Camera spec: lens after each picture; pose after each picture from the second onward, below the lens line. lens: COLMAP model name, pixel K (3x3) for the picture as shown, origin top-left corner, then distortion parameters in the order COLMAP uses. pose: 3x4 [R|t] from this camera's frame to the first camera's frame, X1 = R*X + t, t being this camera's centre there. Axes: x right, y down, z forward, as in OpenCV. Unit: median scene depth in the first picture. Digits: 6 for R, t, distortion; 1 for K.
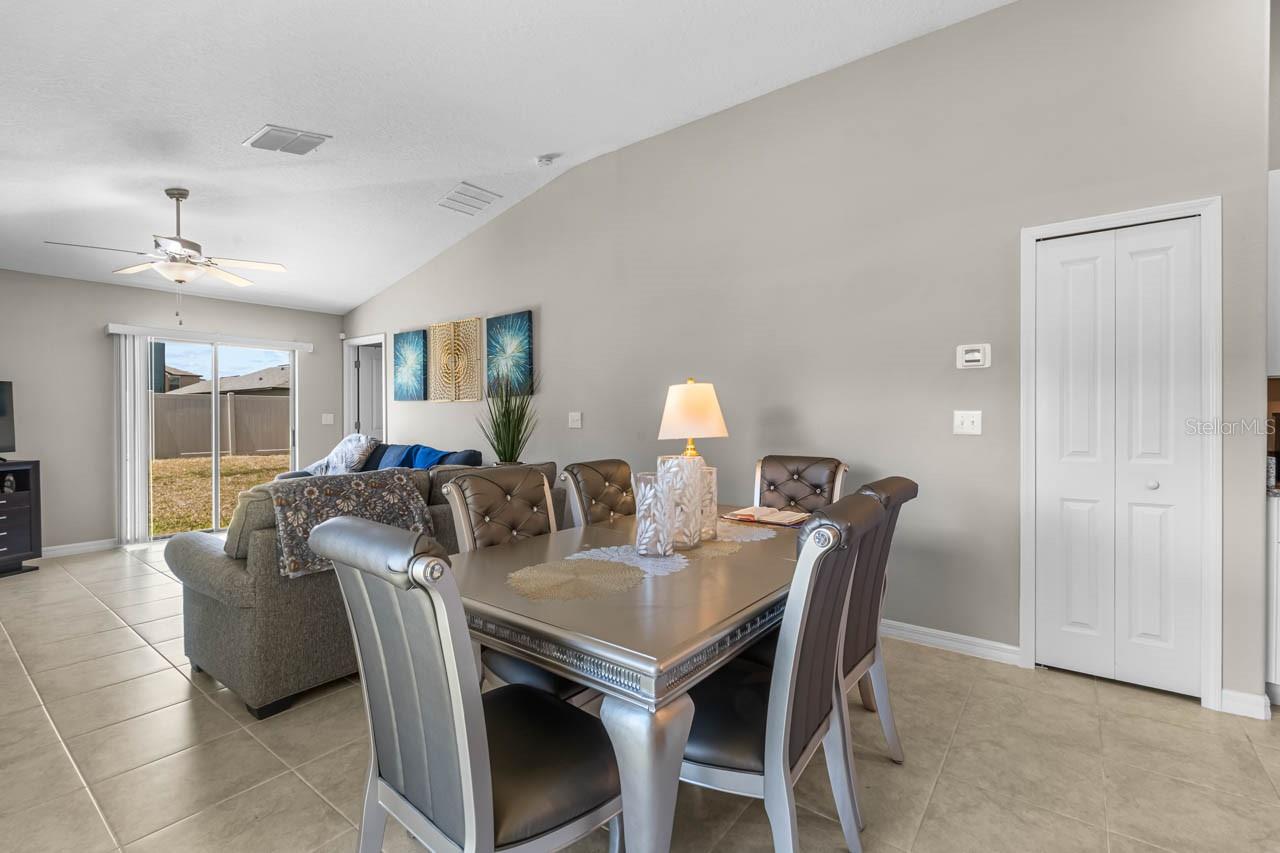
lens RADIAL K [[574.5, 0, 646.9], [0, 574.5, 416.9], [0, 0, 1]] dist [0.000561, -0.000009]
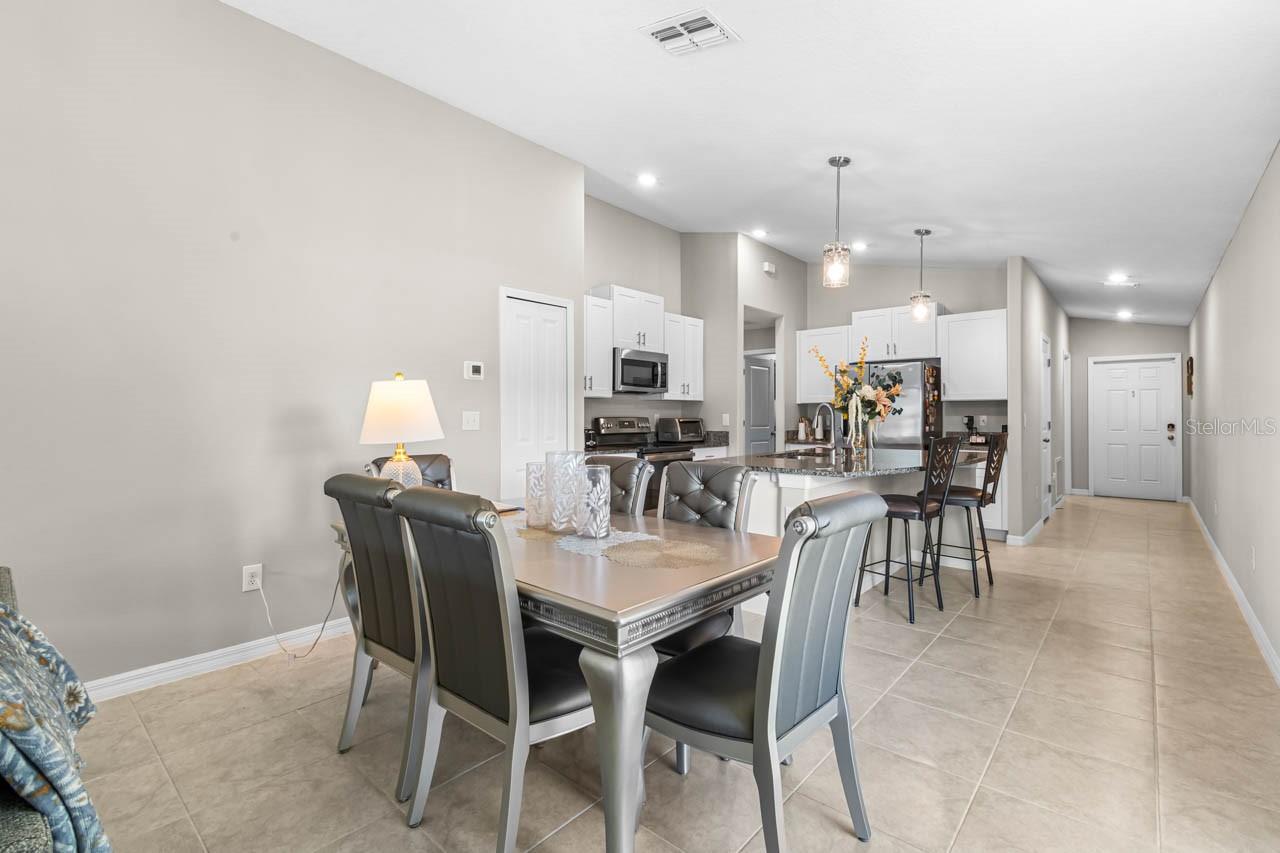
lens RADIAL K [[574.5, 0, 646.9], [0, 574.5, 416.9], [0, 0, 1]] dist [0.000561, -0.000009]
pose [[0.079677, -0.005647, 0.996805, -0.756180], [-0.007528, 0.999952, 0.006267, -0.010217], [-0.996792, -0.008004, 0.079631, 0.521525]]
